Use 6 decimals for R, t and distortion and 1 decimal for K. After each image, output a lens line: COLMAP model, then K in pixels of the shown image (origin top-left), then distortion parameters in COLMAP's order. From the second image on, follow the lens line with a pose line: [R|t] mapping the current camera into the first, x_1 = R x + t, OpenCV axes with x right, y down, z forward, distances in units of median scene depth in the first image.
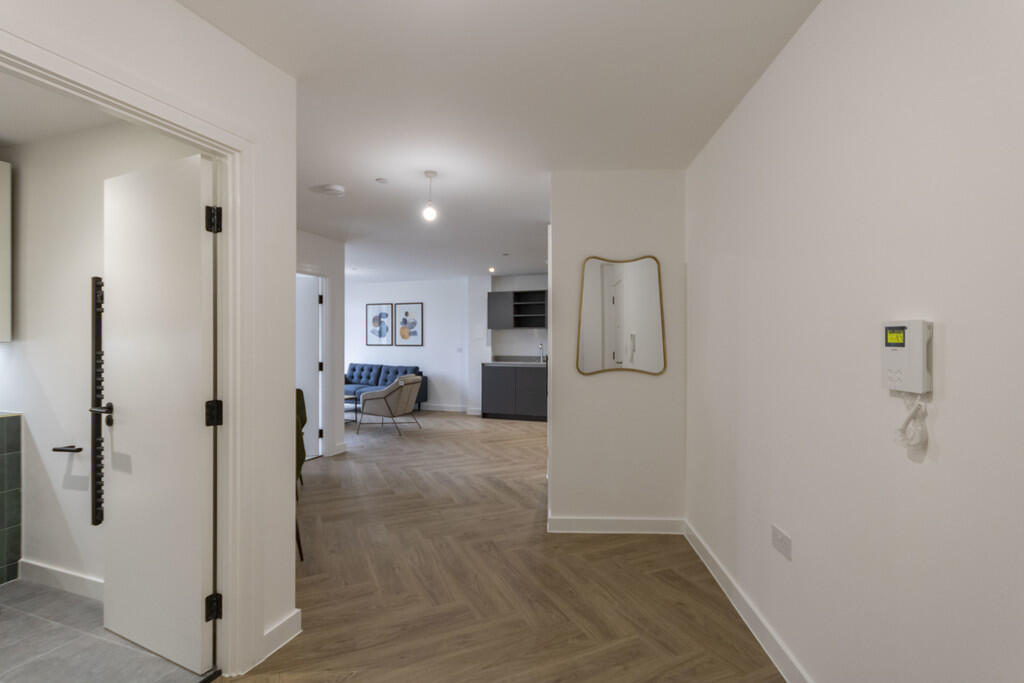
lens RADIAL K [[471.3, 0, 517.3], [0, 471.3, 346.3], [0, 0, 1]] dist [0.001626, 0.000326]
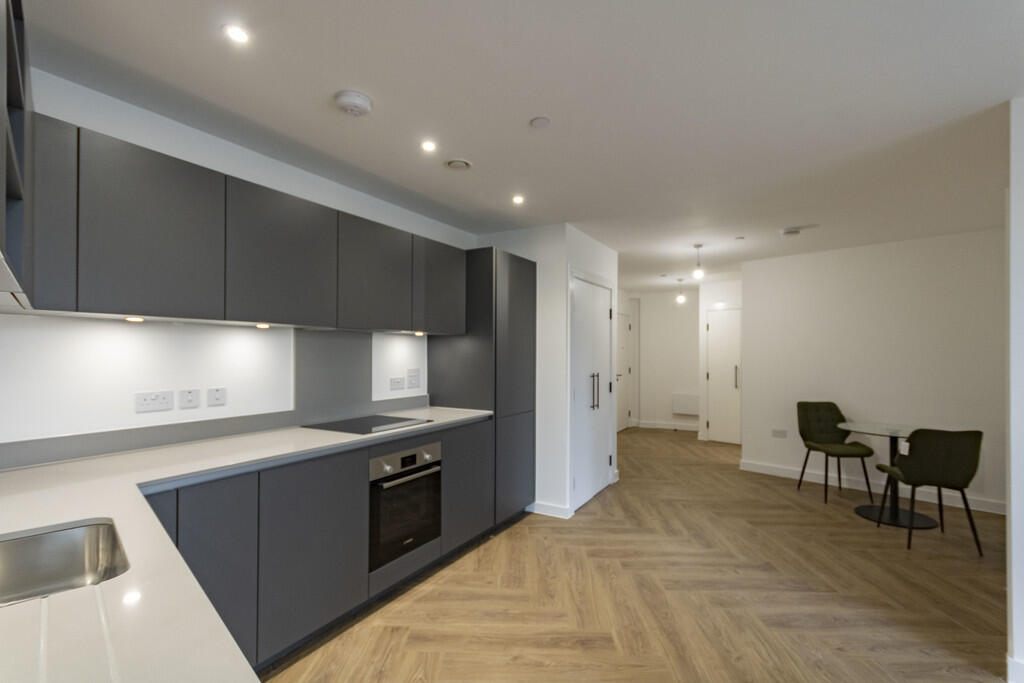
lens RADIAL K [[475.5, 0, 514.2], [0, 475.5, 349.6], [0, 0, 1]] dist [0.001272, 0.000103]
pose [[-0.897102, -0.003054, 0.441814, -0.114408], [0.000257, 0.999972, 0.007433, -0.019386], [-0.441824, 0.006781, -0.897076, 0.910014]]
